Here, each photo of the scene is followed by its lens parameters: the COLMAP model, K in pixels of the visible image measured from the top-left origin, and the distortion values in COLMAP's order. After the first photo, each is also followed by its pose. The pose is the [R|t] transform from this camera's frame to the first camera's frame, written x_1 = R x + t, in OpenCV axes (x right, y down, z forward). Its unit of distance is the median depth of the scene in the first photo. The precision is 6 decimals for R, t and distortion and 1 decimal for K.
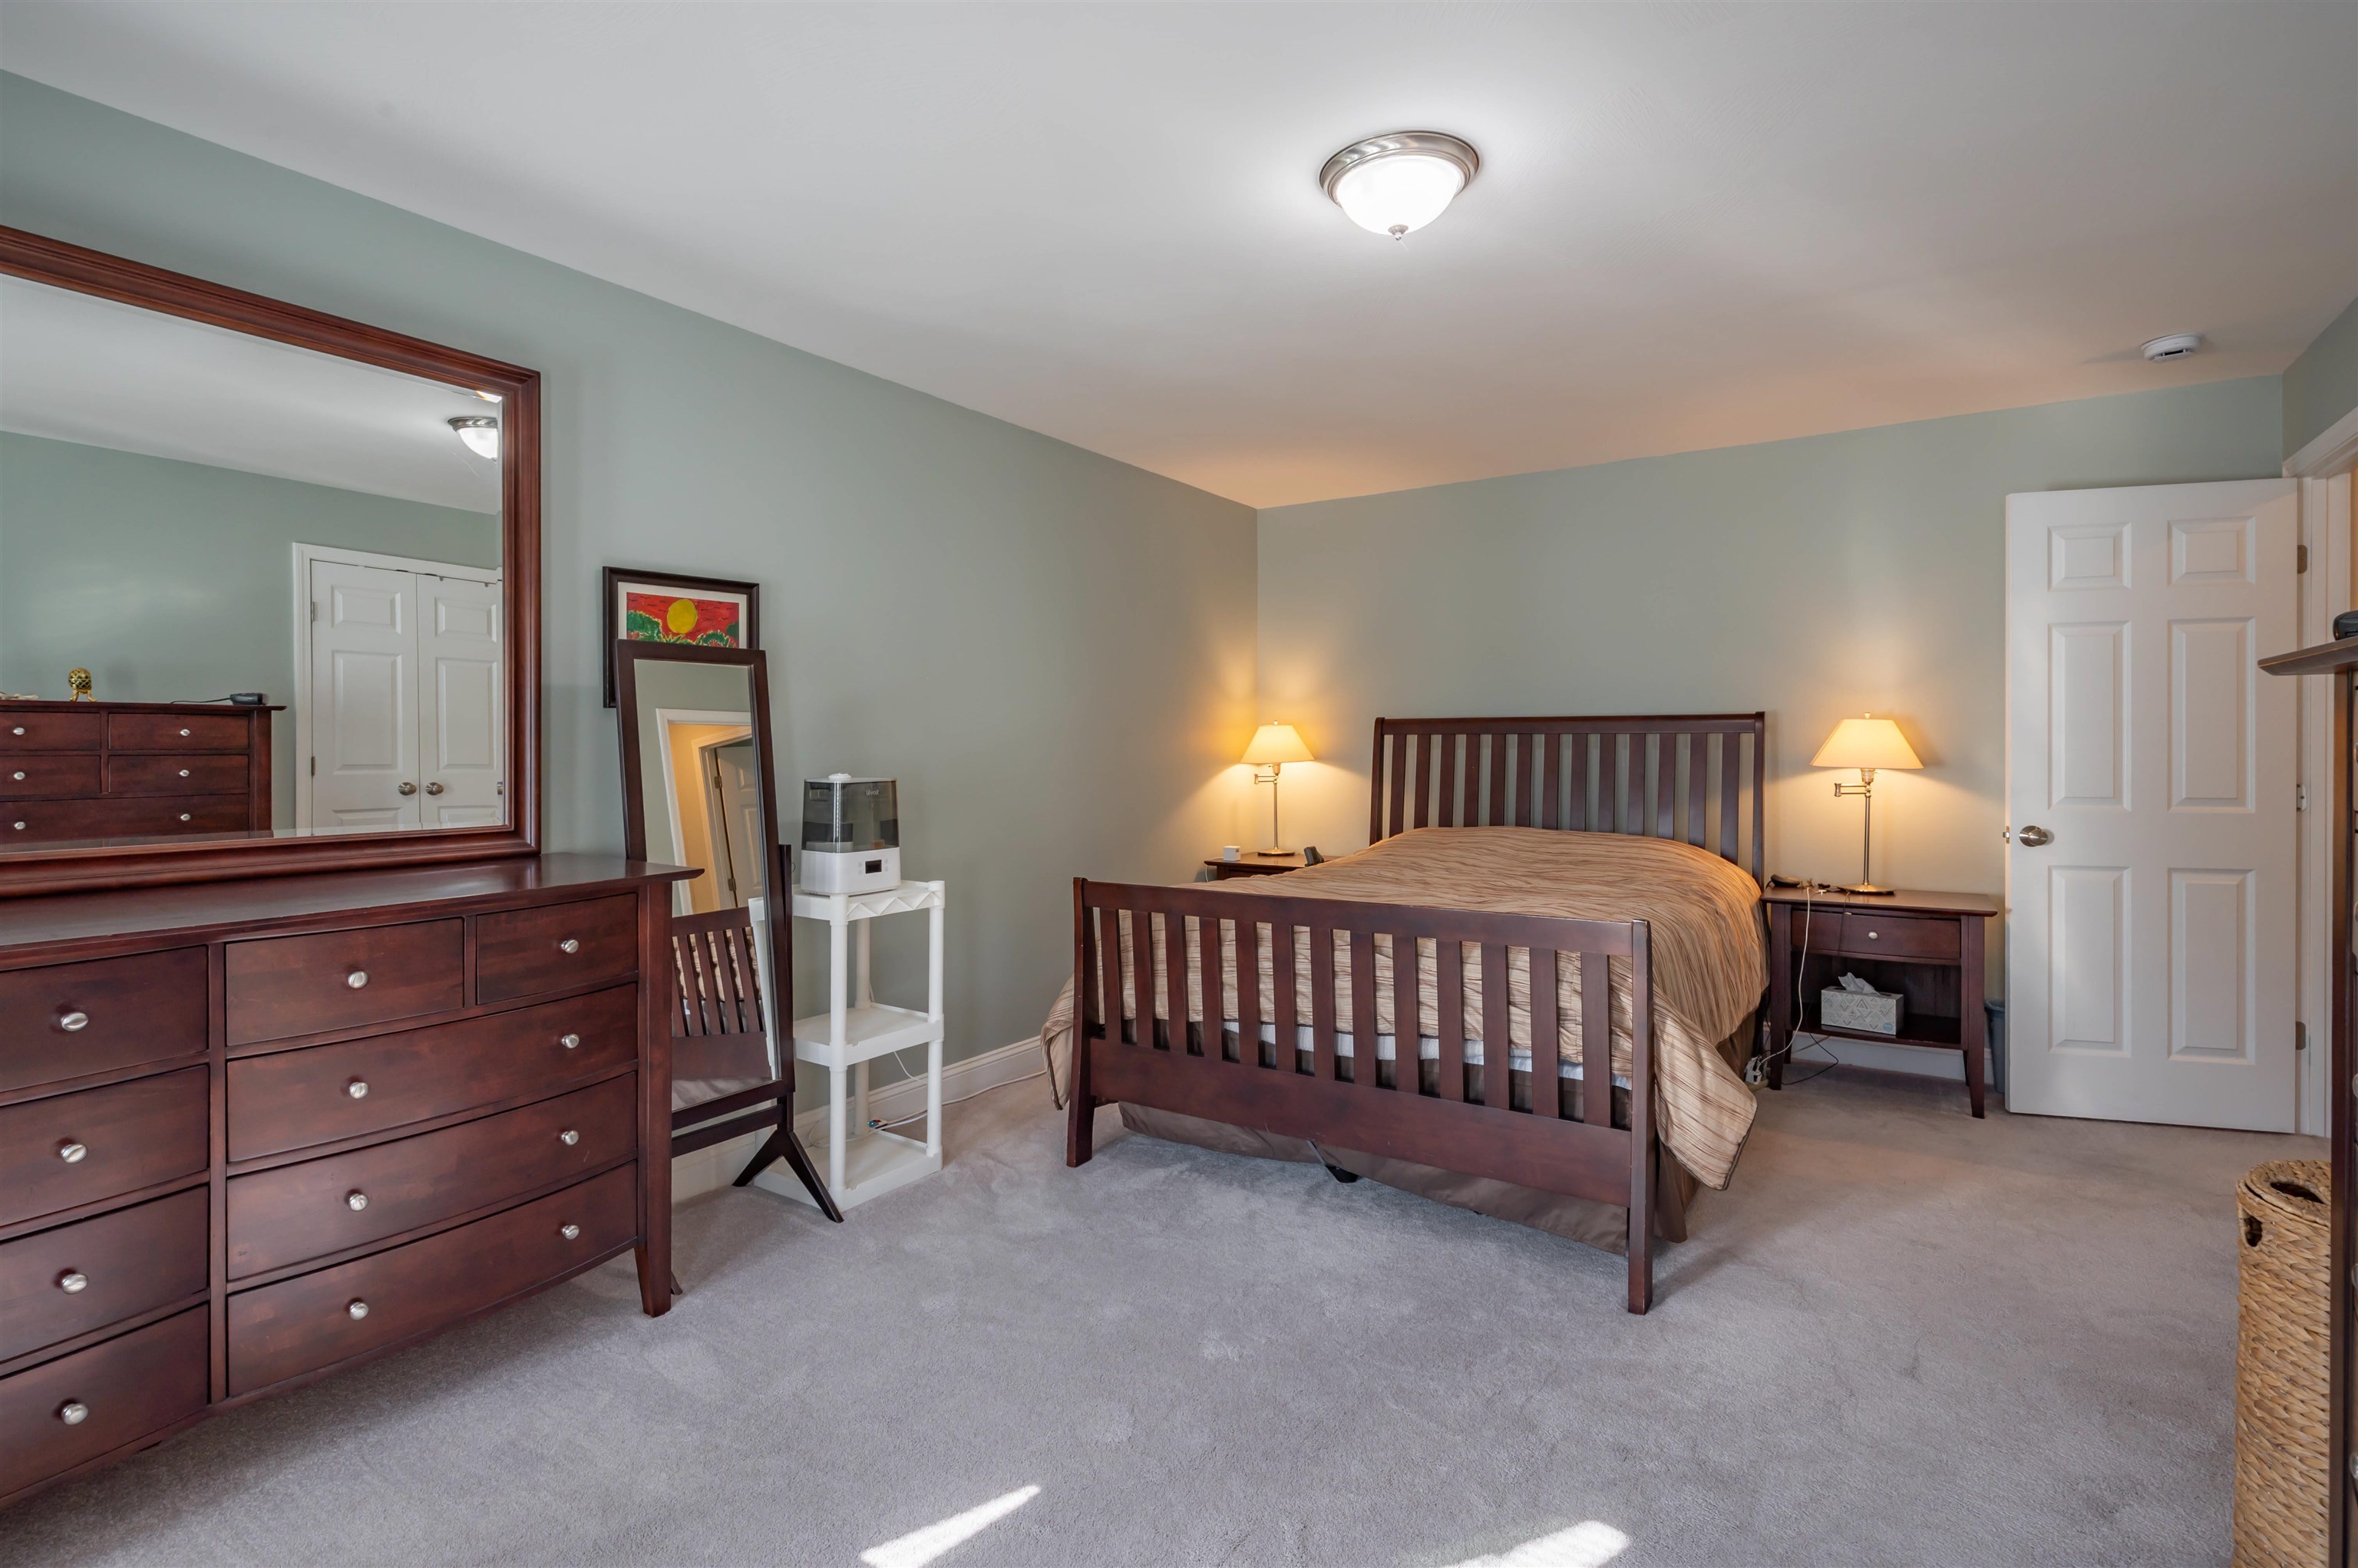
lens RADIAL K [[1177.2, 0, 1183.9], [0, 1177.2, 770.0], [0, 0, 1]] dist [0.000146, 0.002827]
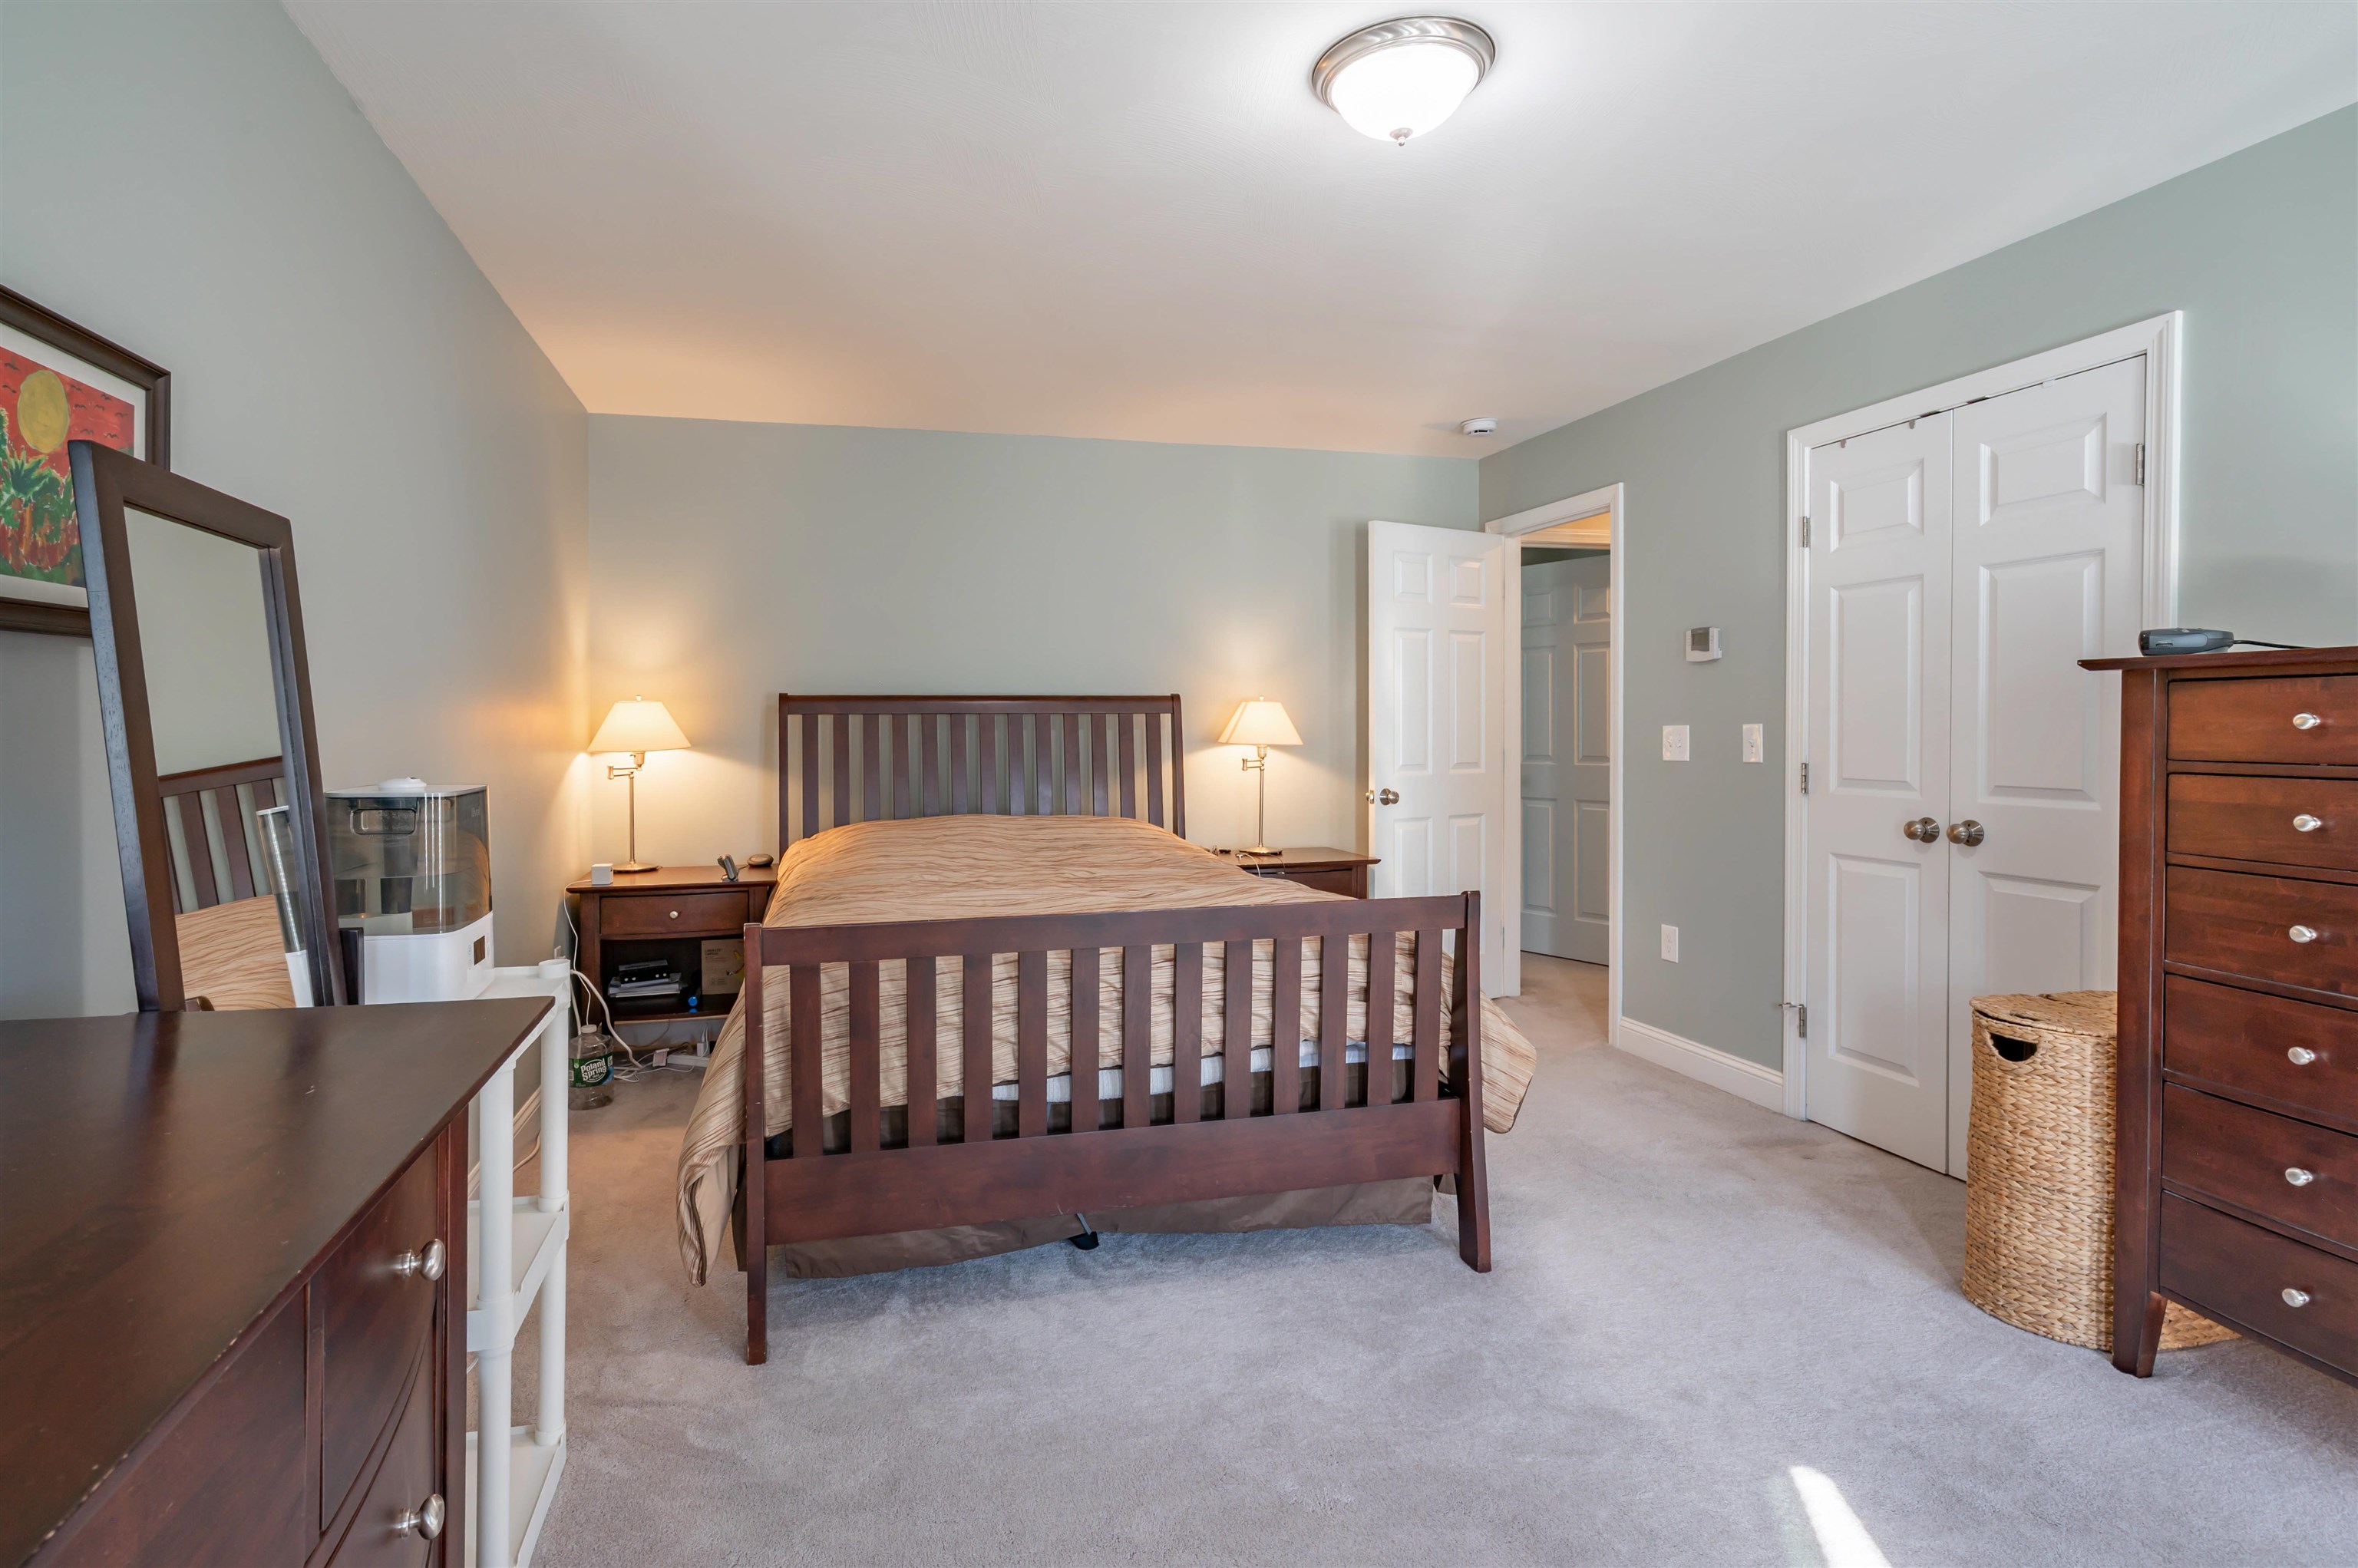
lens RADIAL K [[1177.2, 0, 1174.3], [0, 1177.2, 758.3], [0, 0, 1]] dist [0.000146, 0.002827]
pose [[0.672044, -0.022248, 0.740177, -0.420433], [0.020231, 0.999727, 0.011681, -0.004804], [-0.740235, 0.007124, 0.672310, 0.382670]]
